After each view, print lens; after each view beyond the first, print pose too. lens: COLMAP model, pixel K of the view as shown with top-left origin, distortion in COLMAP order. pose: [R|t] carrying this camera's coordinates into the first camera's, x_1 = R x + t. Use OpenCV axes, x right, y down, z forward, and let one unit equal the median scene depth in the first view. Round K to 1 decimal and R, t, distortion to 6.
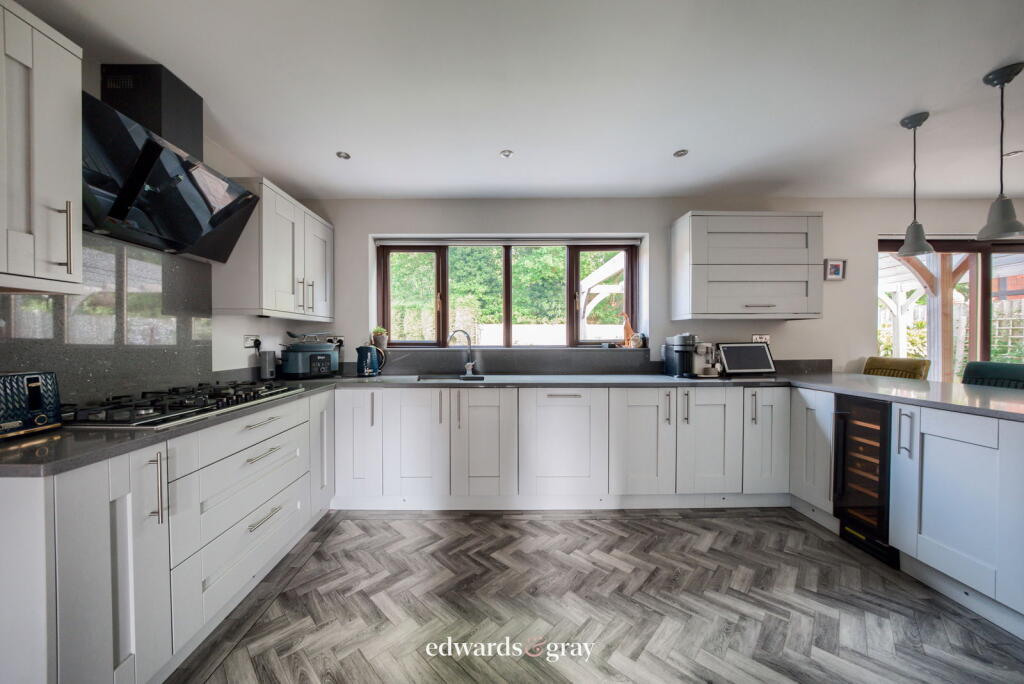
lens RADIAL K [[355.7, 0, 499.7], [0, 355.7, 342.3], [0, 0, 1]] dist [-0.025859, 0.004551]
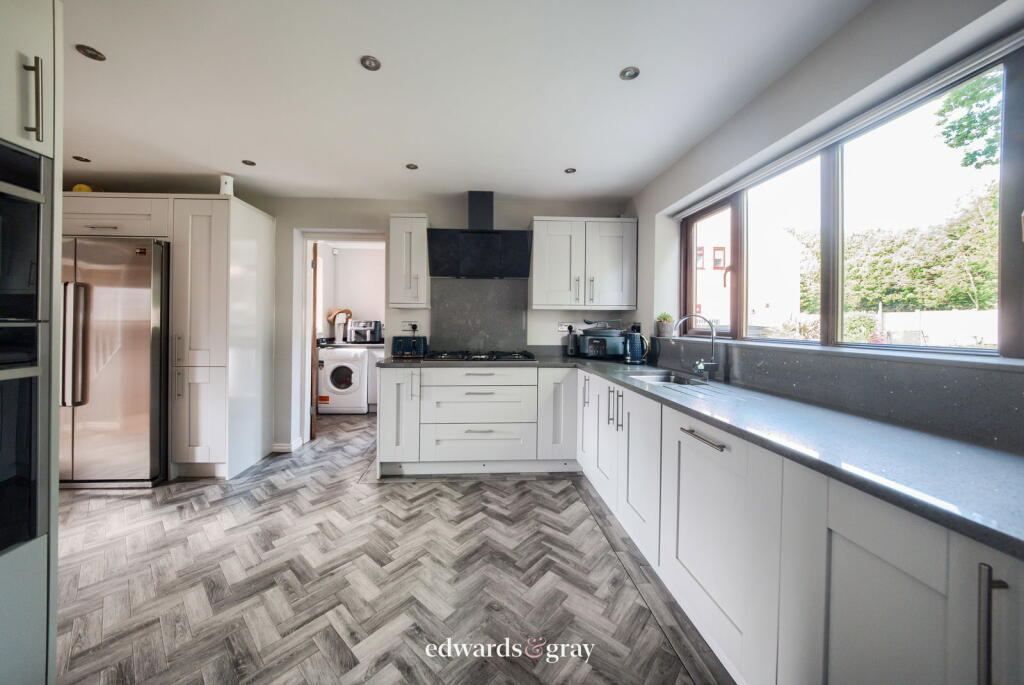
lens RADIAL K [[356.3, 0, 493.5], [0, 356.3, 322.6], [0, 0, 1]] dist [-0.007988, -0.000065]
pose [[0.036610, -0.000639, -0.999329, 0.691830], [-0.013578, 0.999907, -0.001137, -0.014181], [0.999237, 0.013611, 0.036598, 0.658951]]
